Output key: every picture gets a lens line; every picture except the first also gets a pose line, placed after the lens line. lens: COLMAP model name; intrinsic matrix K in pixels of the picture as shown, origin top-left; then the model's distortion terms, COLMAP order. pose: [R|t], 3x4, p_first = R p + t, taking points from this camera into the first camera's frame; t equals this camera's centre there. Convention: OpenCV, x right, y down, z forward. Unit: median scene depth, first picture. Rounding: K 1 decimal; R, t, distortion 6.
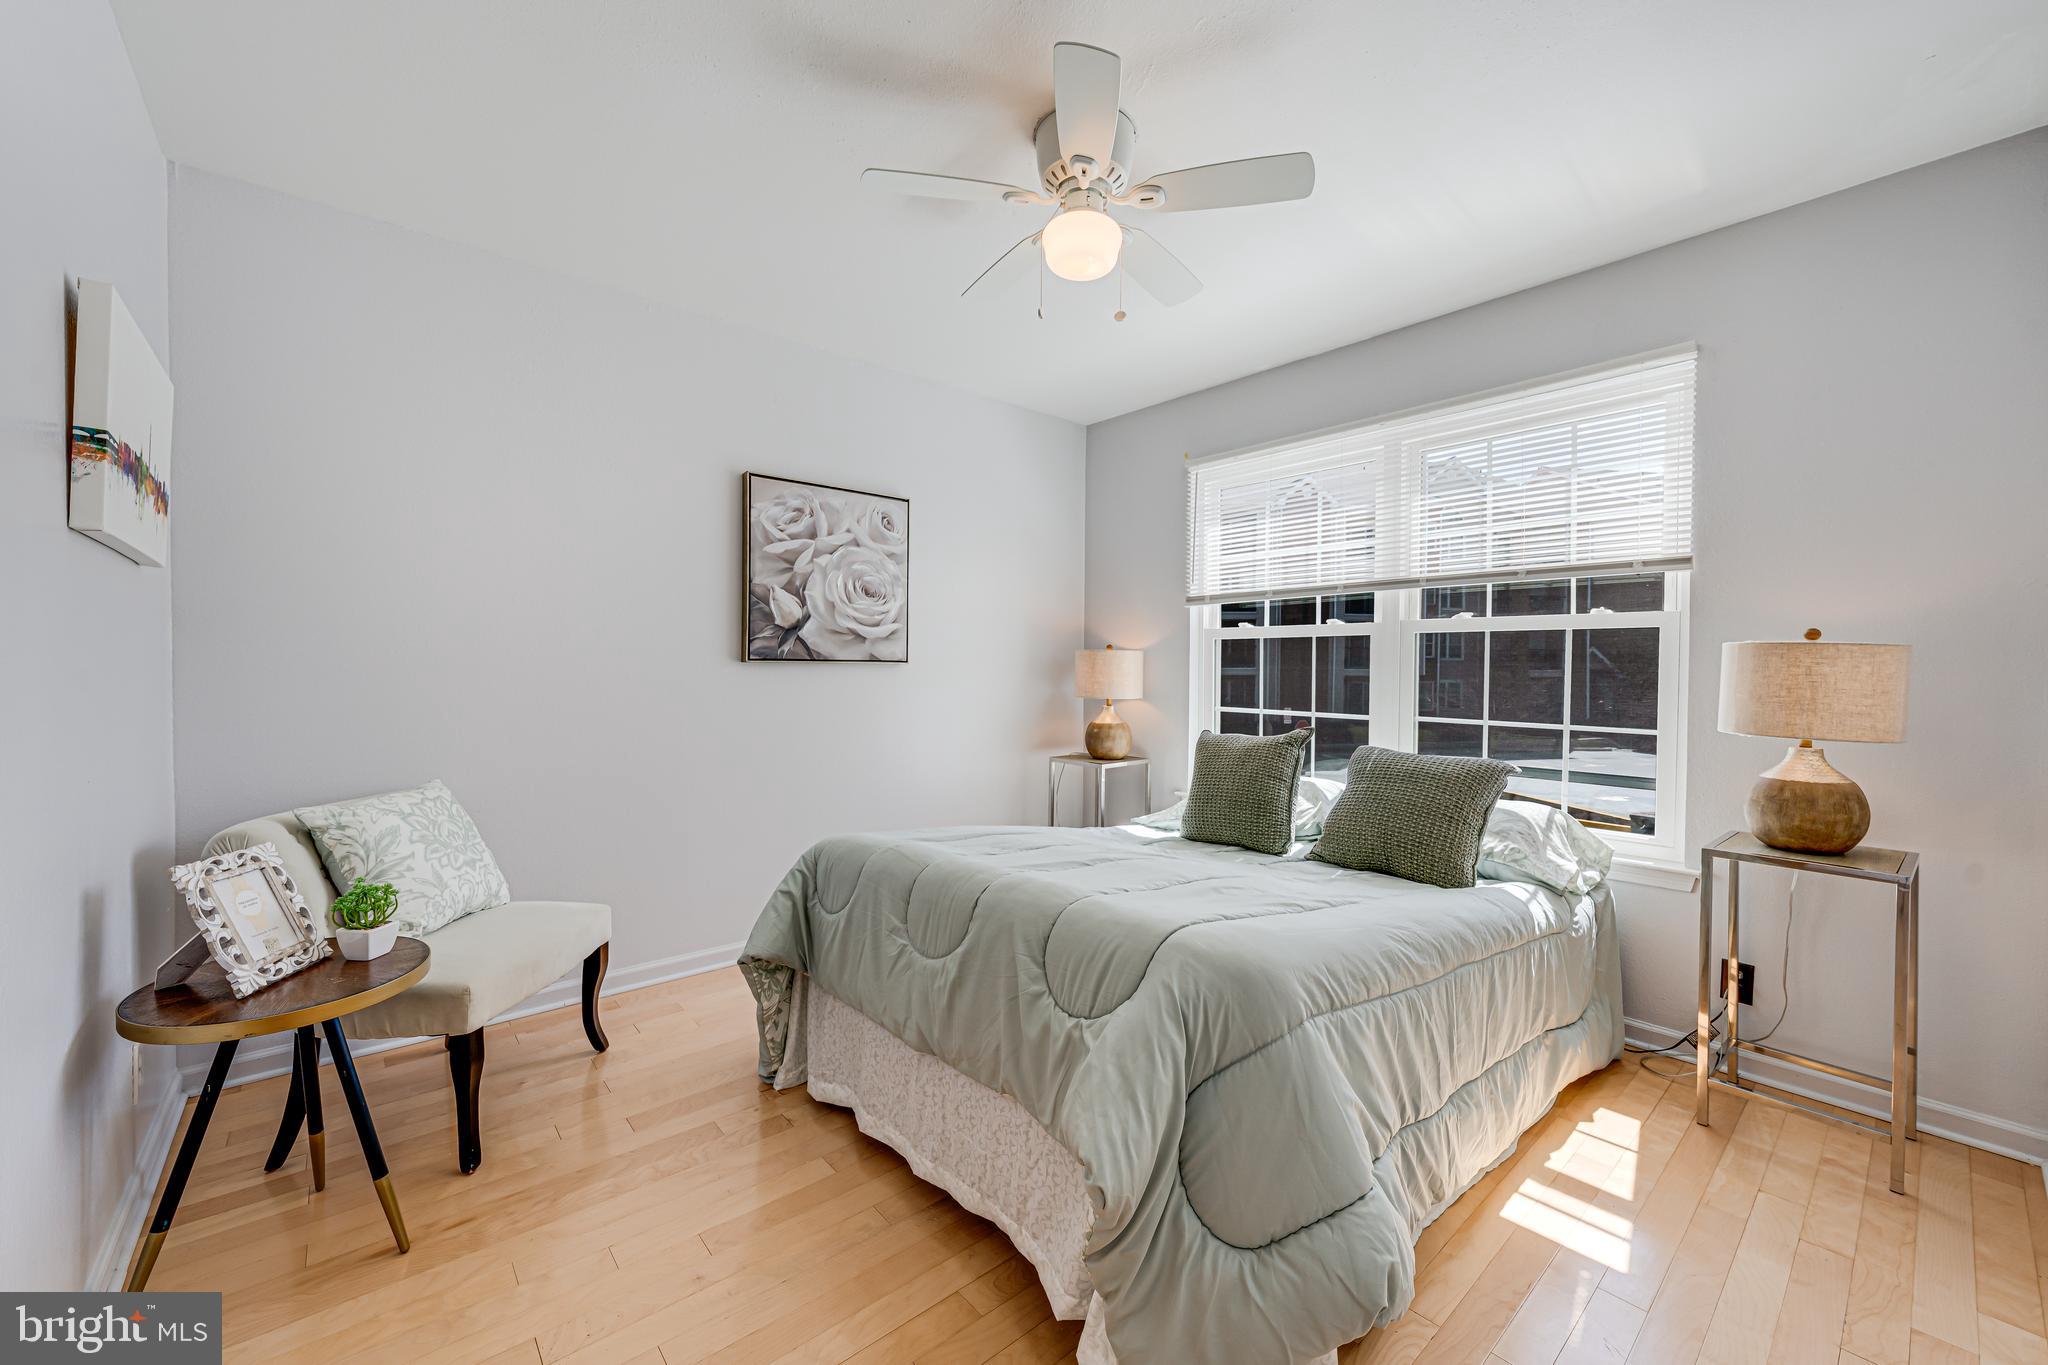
lens RADIAL K [[801.7, 0, 1023.4], [0, 801.7, 677.3], [0, 0, 1]] dist [0.000166, -0.000081]
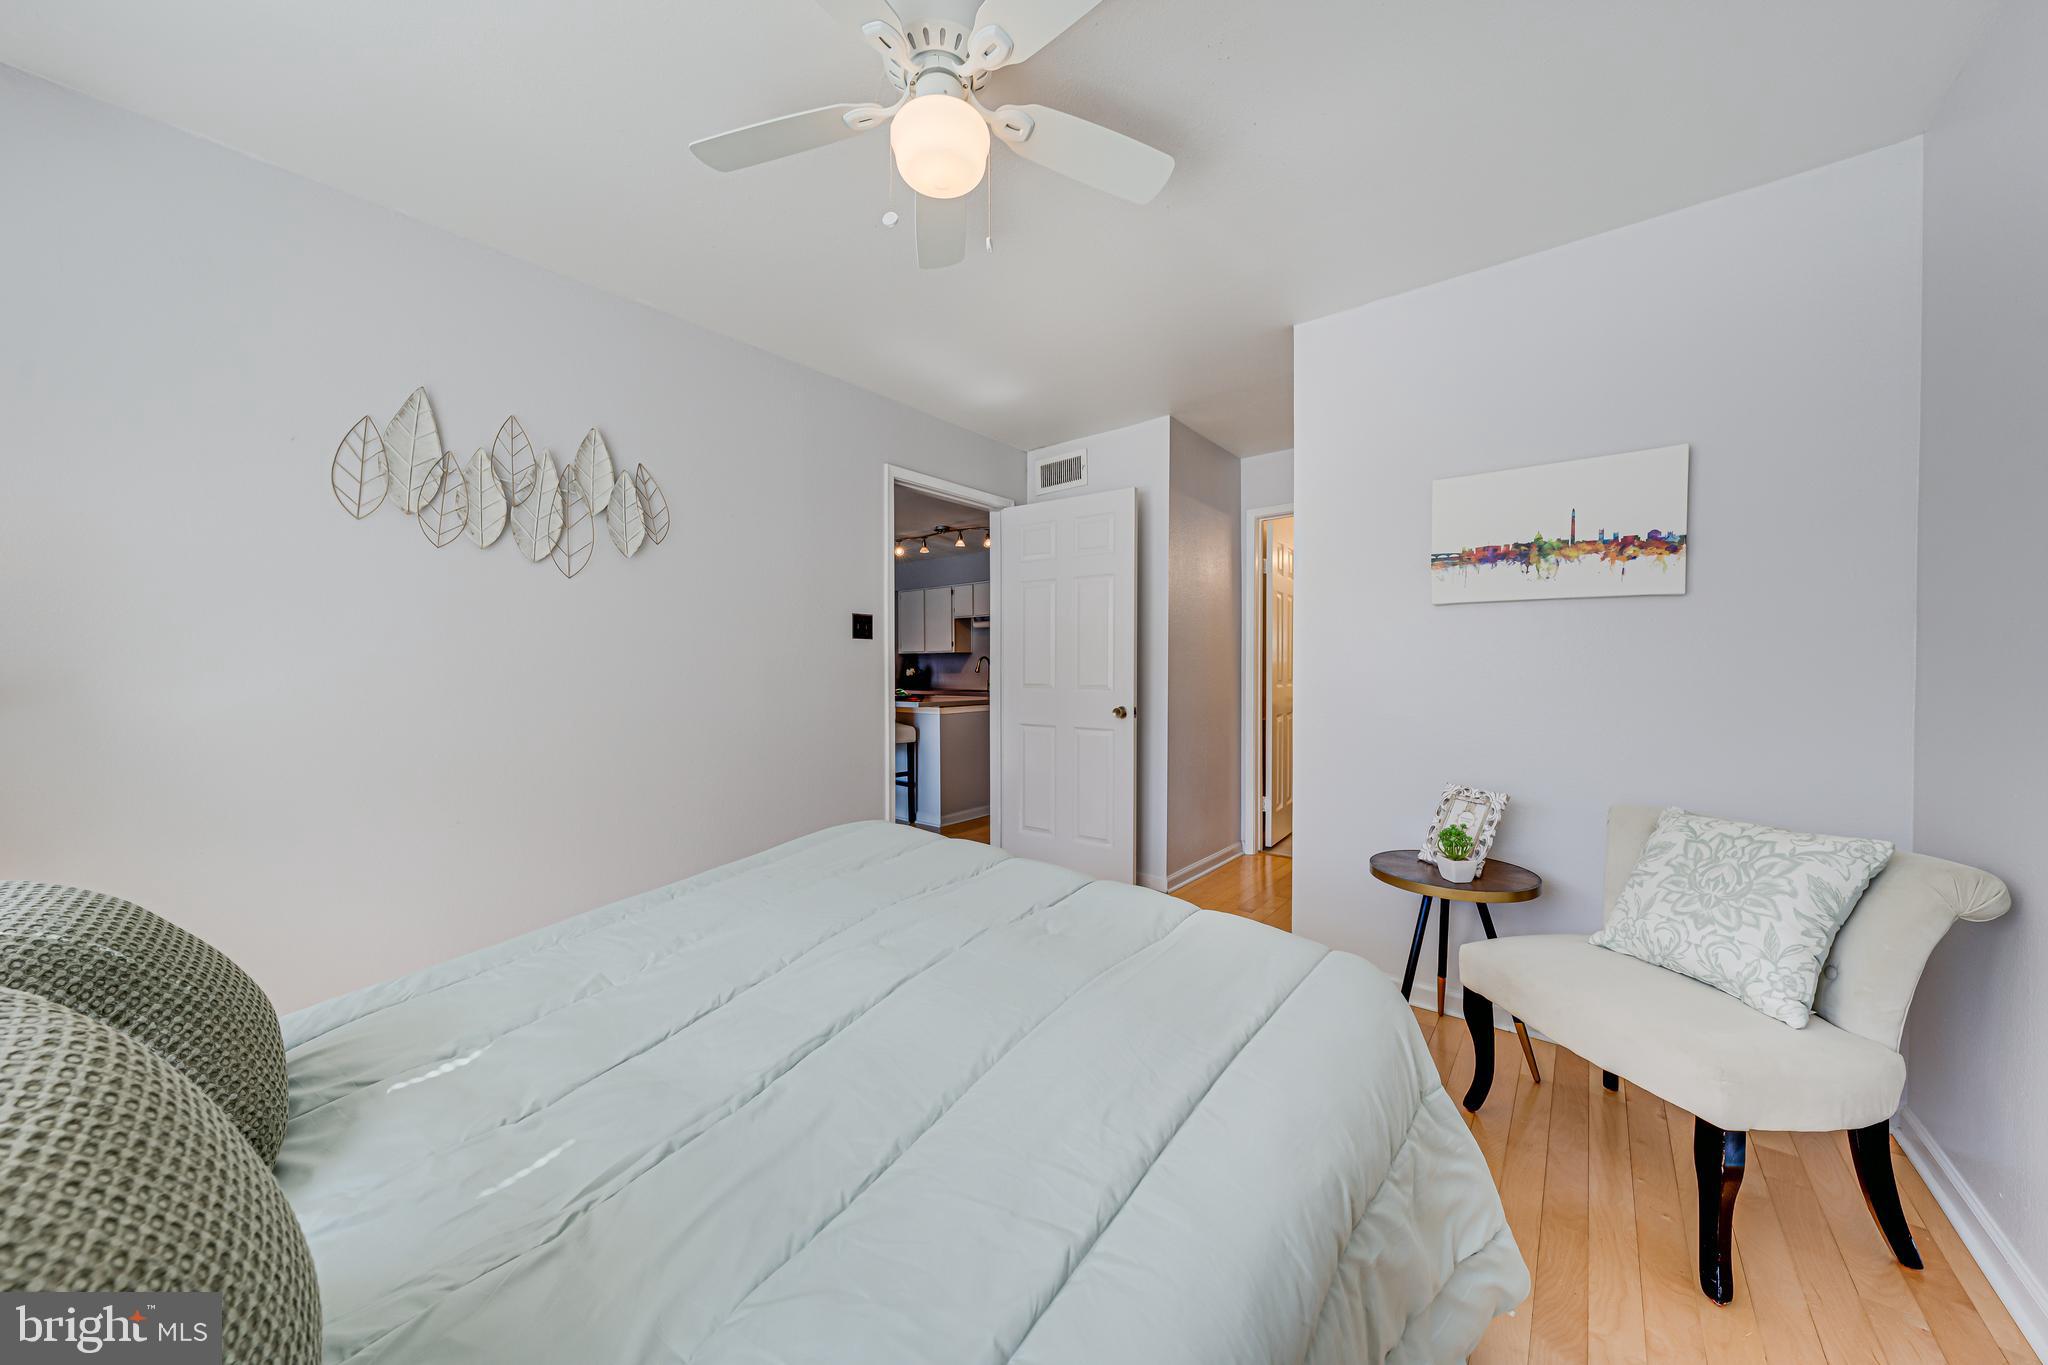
lens RADIAL K [[684.1, 0, 1022.1], [0, 684.1, 682.4], [0, 0, 1]] dist [0.000068, 0.000000]
pose [[-0.985644, 0.005648, -0.168744, 0.099271], [0.000512, 0.999536, 0.030465, -0.026989], [0.168838, 0.029942, -0.985189, 1.675684]]
